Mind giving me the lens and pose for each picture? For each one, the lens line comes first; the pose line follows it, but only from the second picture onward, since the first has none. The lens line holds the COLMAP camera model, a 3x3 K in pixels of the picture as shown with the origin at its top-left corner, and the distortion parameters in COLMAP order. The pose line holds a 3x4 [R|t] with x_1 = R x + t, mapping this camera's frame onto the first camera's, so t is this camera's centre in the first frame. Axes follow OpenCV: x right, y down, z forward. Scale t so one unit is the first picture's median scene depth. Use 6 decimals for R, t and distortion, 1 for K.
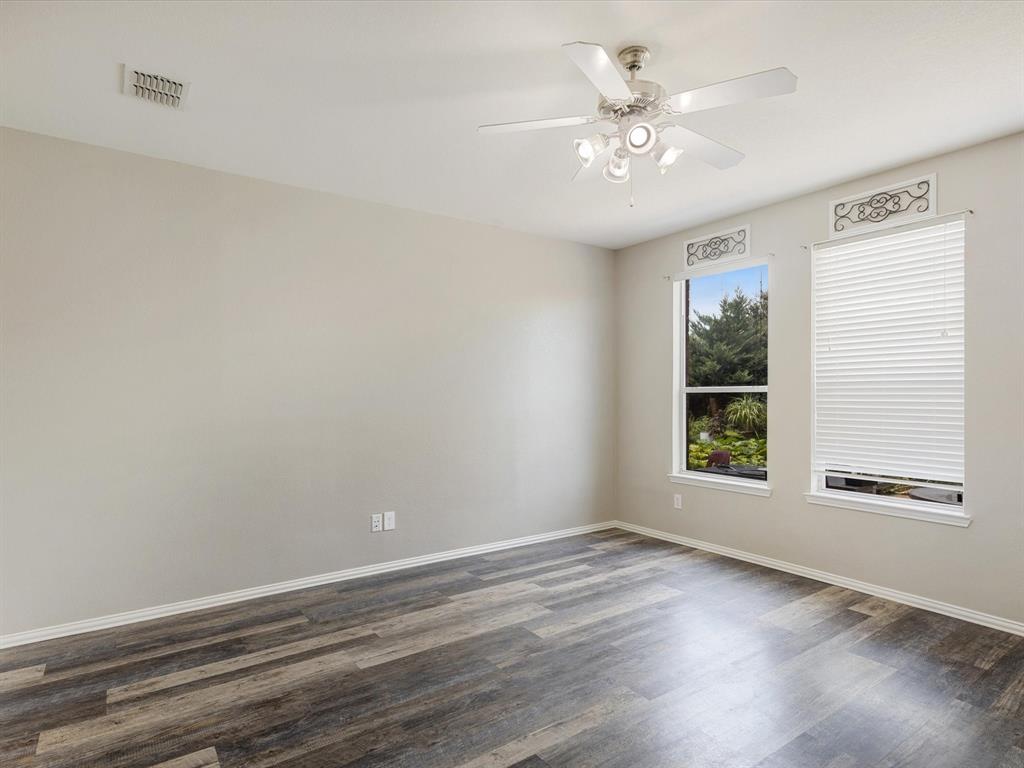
lens RADIAL K [[559.3, 0, 512.0], [0, 559.3, 390.6], [0, 0, 1]] dist [0.003337, -0.000102]
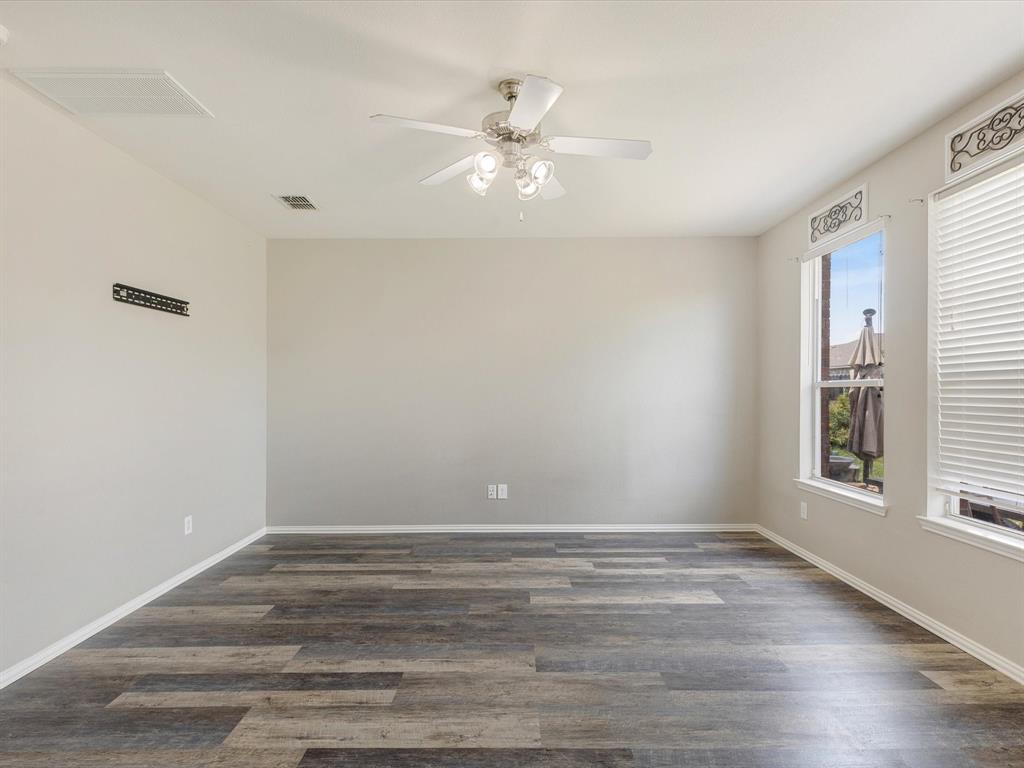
lens RADIAL K [[501.7, 0, 512.0], [0, 501.7, 384.0], [0, 0, 1]] dist [-0.001940, -0.000289]
pose [[0.817563, -0.006908, -0.575798, 0.488550], [0.003950, 0.999972, -0.006388, 0.001308], [0.575826, 0.002948, 0.817567, 0.112387]]
